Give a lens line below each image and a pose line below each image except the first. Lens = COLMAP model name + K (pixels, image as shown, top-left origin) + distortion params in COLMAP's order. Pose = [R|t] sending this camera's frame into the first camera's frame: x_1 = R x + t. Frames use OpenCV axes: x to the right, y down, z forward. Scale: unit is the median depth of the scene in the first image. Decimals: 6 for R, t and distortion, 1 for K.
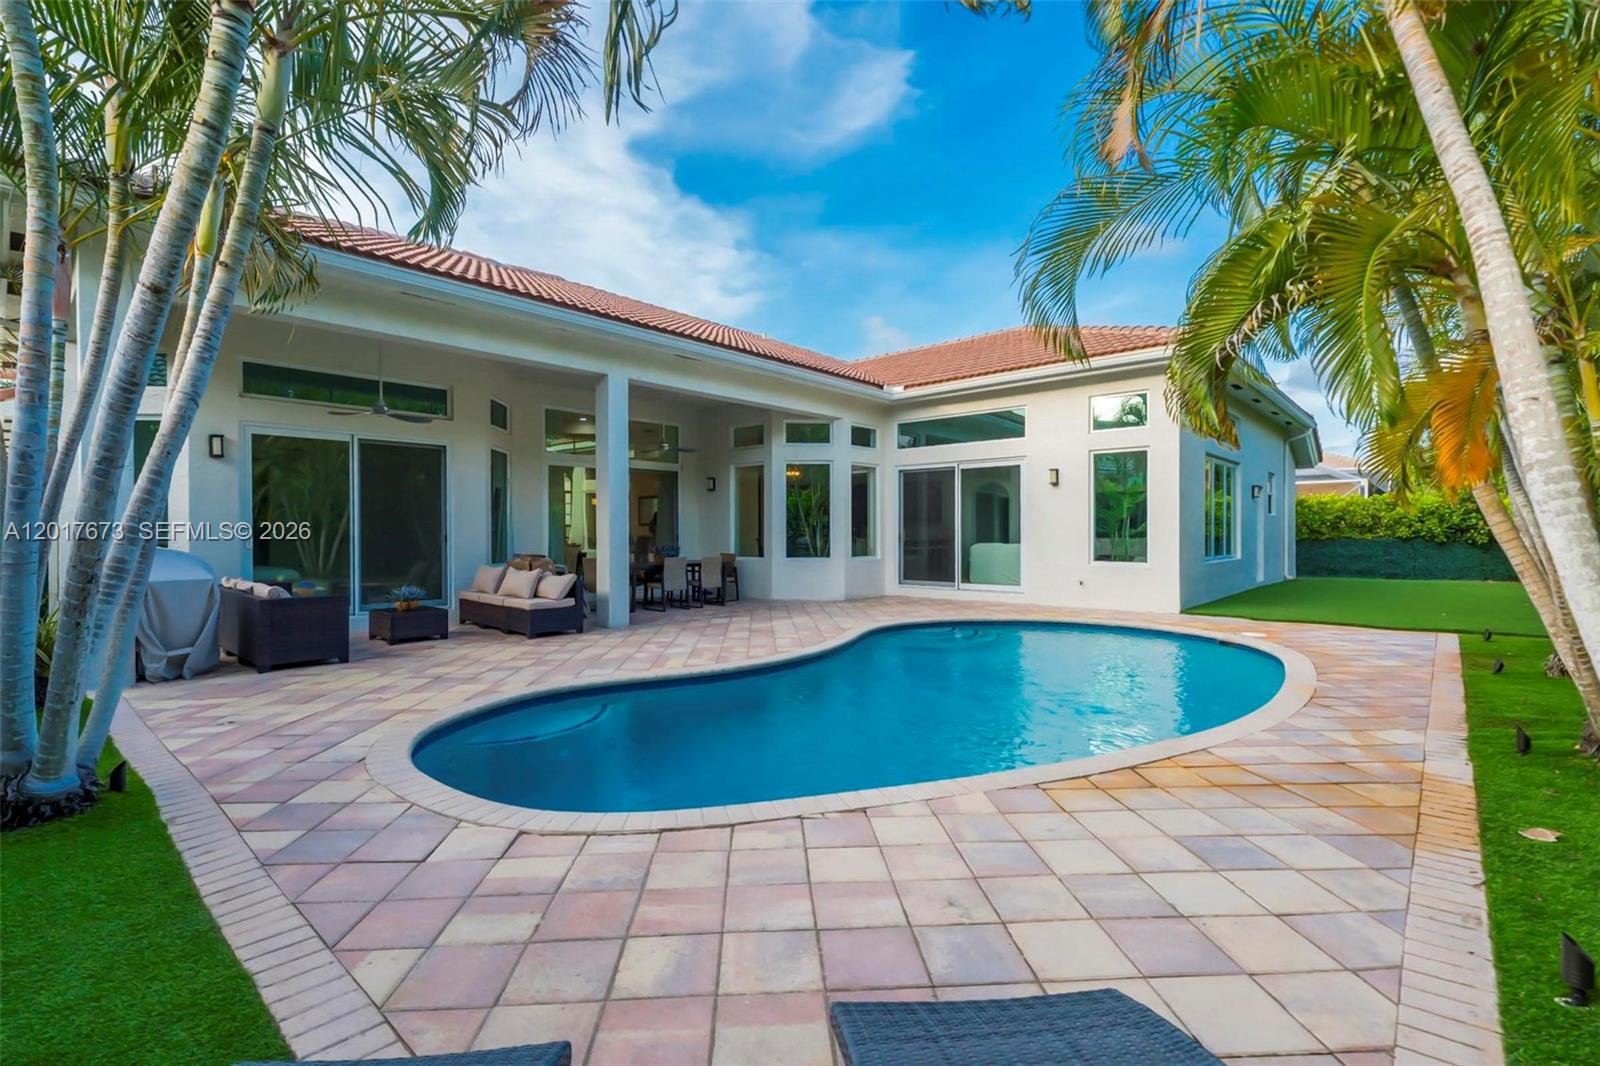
lens RADIAL K [[720.0, 0, 800.0], [0, 720.0, 533.0], [0, 0, 1]] dist [-0.028324, 0.000077]
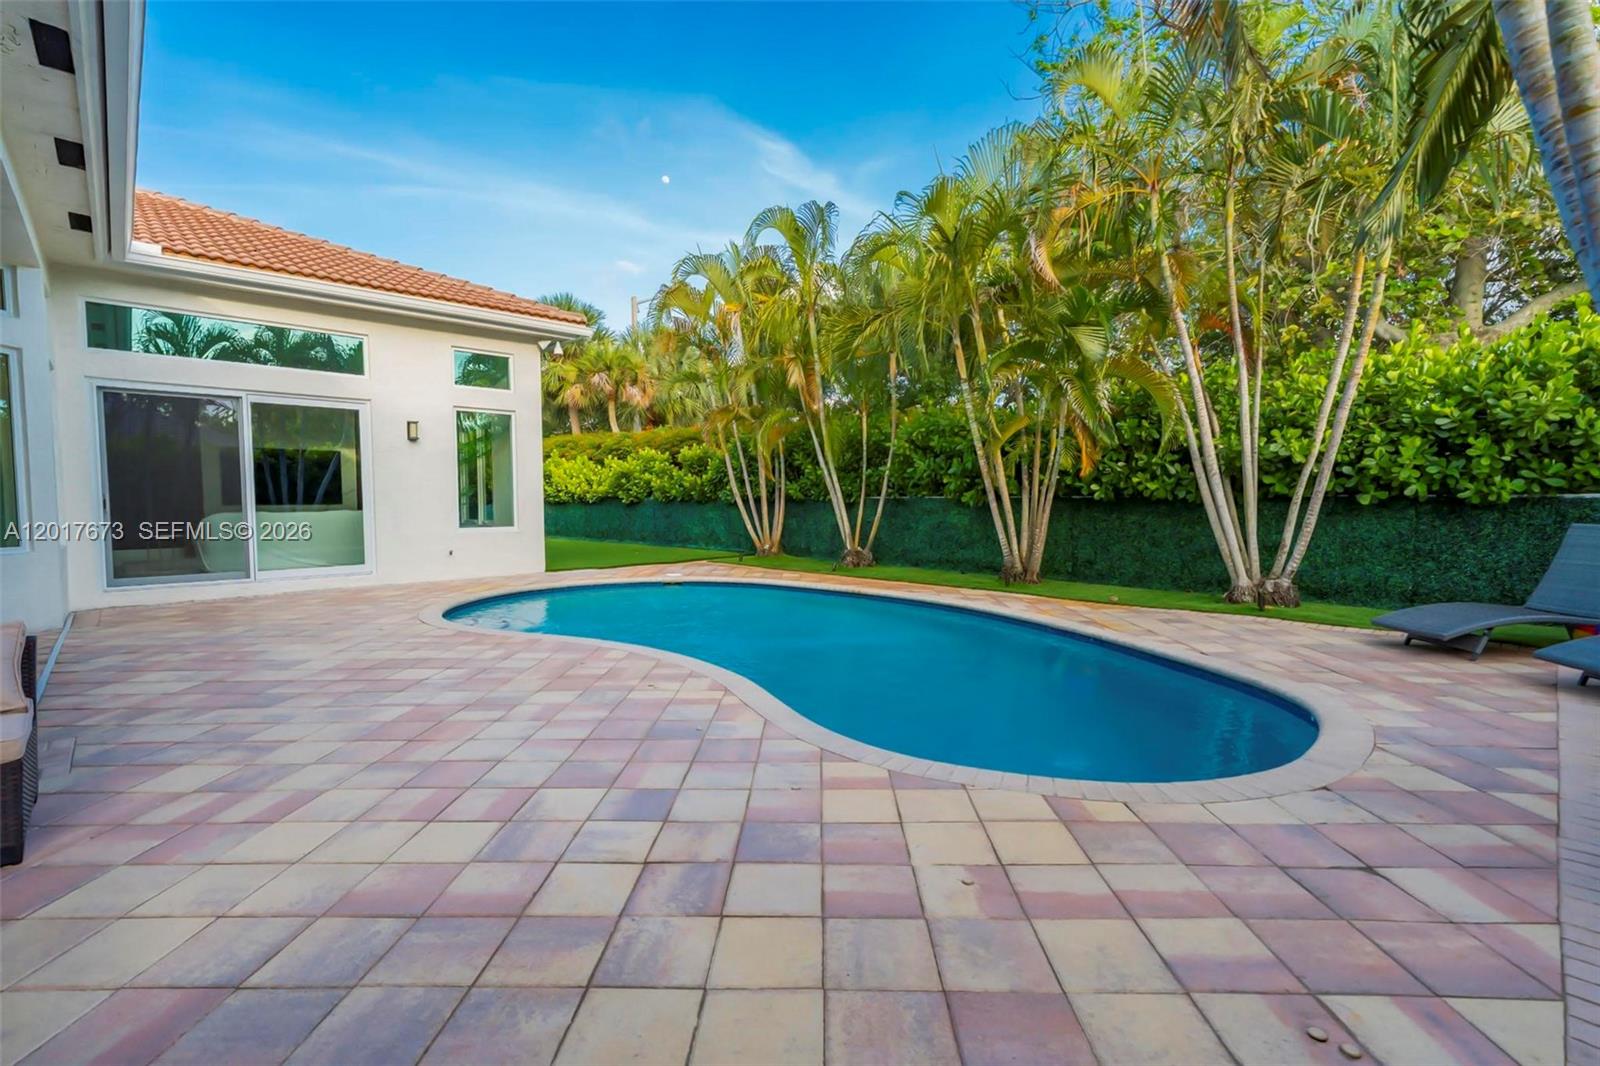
lens RADIAL K [[701.1, 0, 800.0], [0, 701.1, 533.0], [0, 0, 1]] dist [0.025466, 0.000285]
pose [[0.071993, -0.054281, 0.995927, -0.480945], [-0.001404, 0.998512, 0.054523, -0.004762], [-0.997404, -0.005324, 0.071809, 0.509750]]
